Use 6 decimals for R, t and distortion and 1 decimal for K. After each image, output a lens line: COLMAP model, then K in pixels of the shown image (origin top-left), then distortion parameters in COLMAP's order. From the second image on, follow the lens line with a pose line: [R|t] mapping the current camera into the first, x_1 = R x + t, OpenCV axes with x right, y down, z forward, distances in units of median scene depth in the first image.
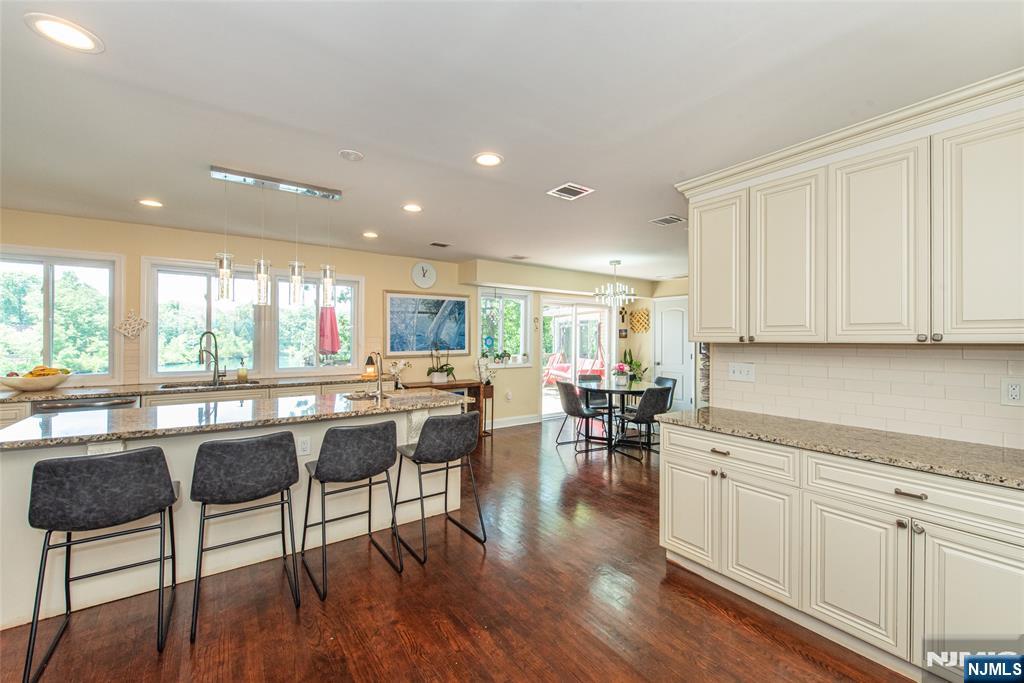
lens RADIAL K [[406.1, 0, 512.8], [0, 406.1, 336.7], [0, 0, 1]] dist [0.001598, -0.000637]
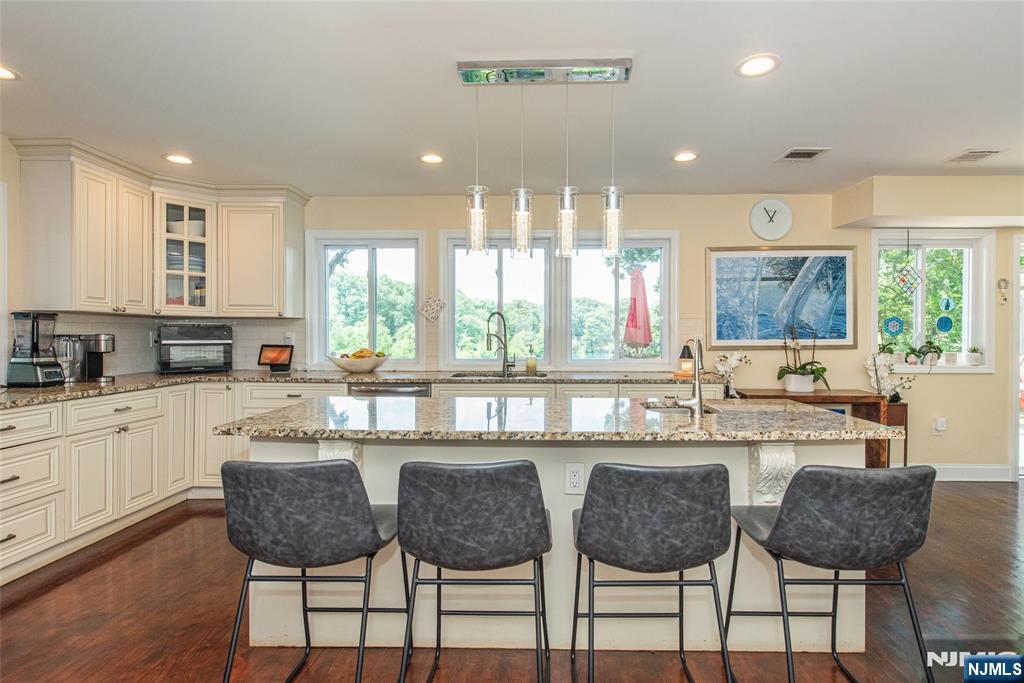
lens RADIAL K [[505.6, 0, 538.3], [0, 505.6, 330.4], [0, 0, 1]] dist [0.013967, -0.000084]
pose [[0.806418, -0.004732, -0.591327, -0.068030], [0.005483, 0.999985, -0.000526, 0.028635], [0.591321, -0.002818, 0.806432, 0.229288]]
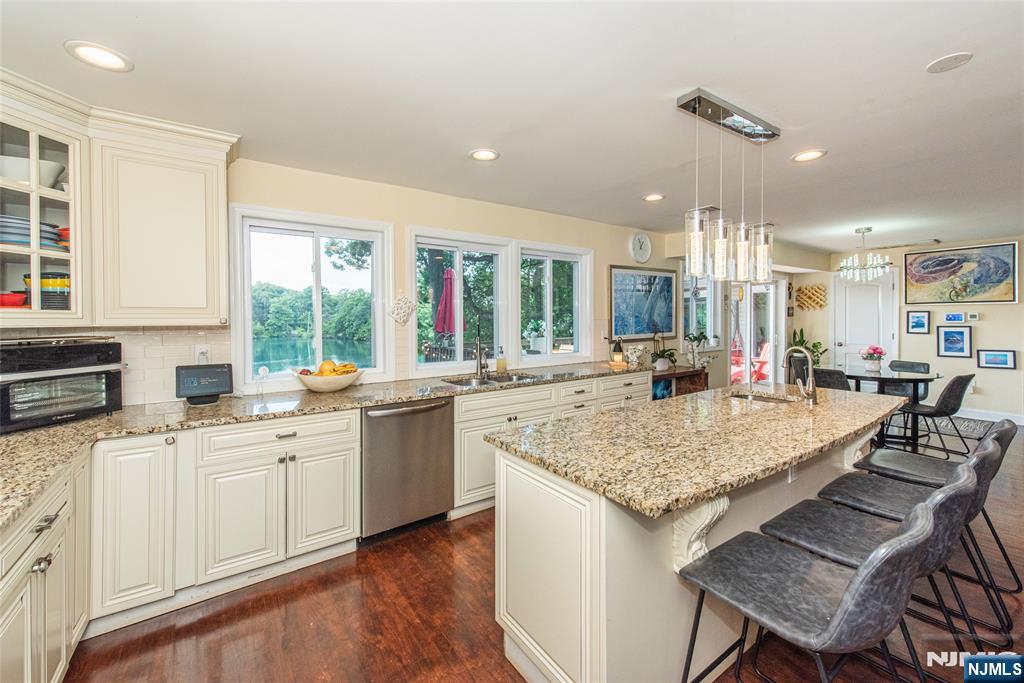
lens RADIAL K [[406.1, 0, 514.3], [0, 406.1, 316.7], [0, 0, 1]] dist [0.001598, -0.000637]
pose [[0.999840, -0.009987, -0.014872, -0.728491], [0.010074, 0.999933, 0.005759, -0.015821], [0.014813, -0.005908, 0.999873, 0.177346]]
